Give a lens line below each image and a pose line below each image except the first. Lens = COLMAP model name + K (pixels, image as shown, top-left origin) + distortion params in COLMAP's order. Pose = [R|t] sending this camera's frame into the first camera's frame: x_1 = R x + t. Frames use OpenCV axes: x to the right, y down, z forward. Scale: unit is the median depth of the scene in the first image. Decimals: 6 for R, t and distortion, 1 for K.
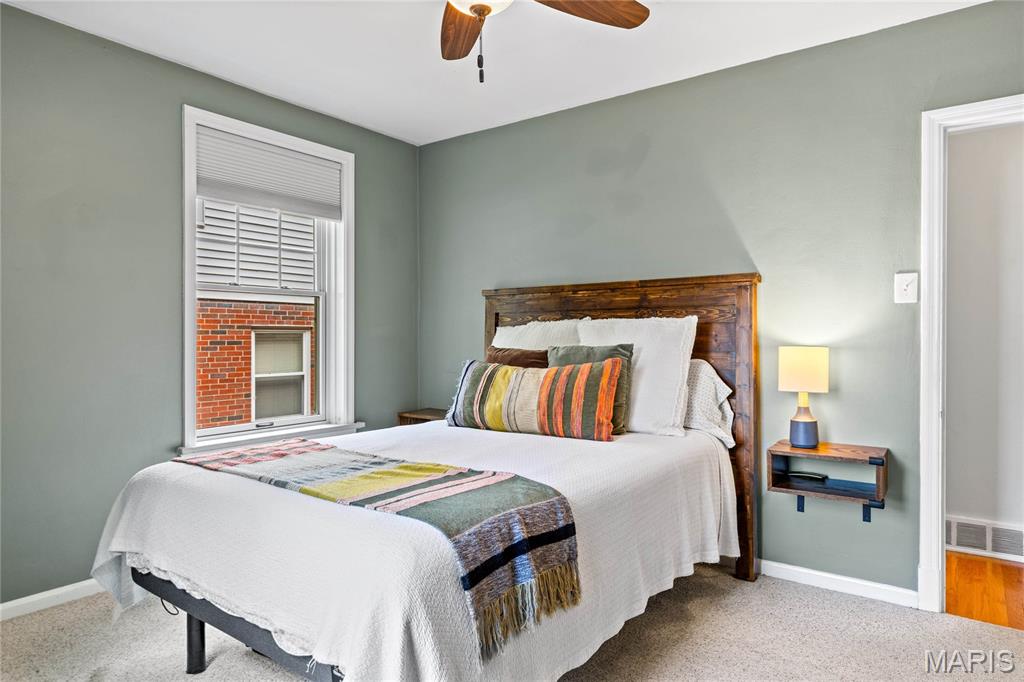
lens RADIAL K [[592.8, 0, 515.1], [0, 592.8, 337.1], [0, 0, 1]] dist [-0.002707, -0.000971]
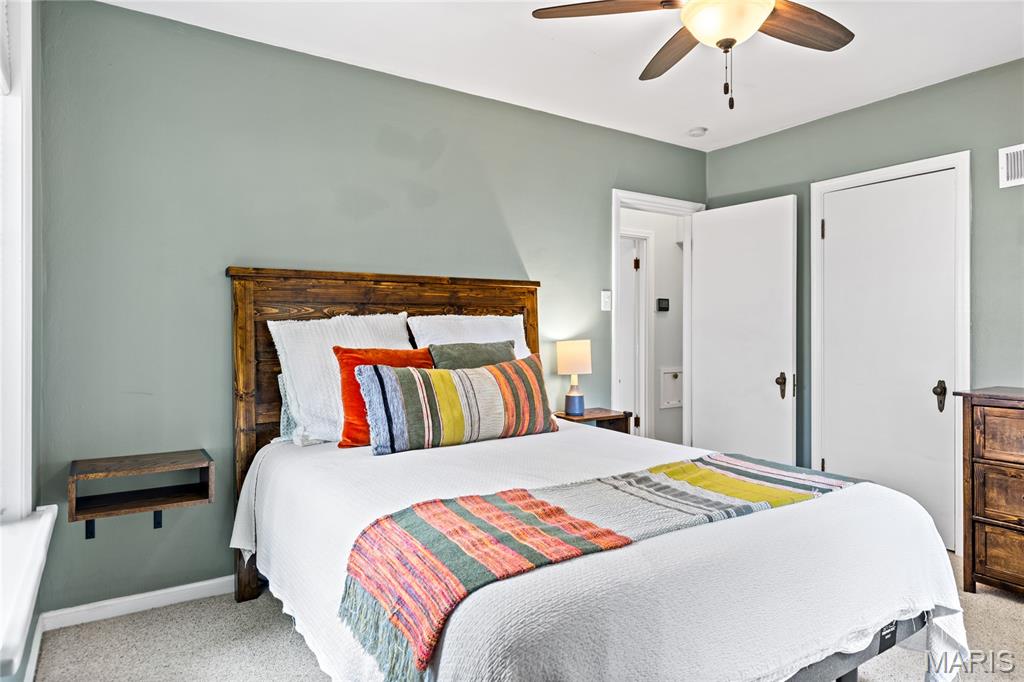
lens RADIAL K [[614.6, 0, 510.0], [0, 614.6, 332.0], [0, 0, 1]] dist [0.004389, -0.000187]
pose [[0.337496, -0.000160, 0.941327, -0.733189], [0.008051, 0.999964, -0.002717, 0.000115], [-0.941292, 0.008496, 0.337486, 0.559231]]
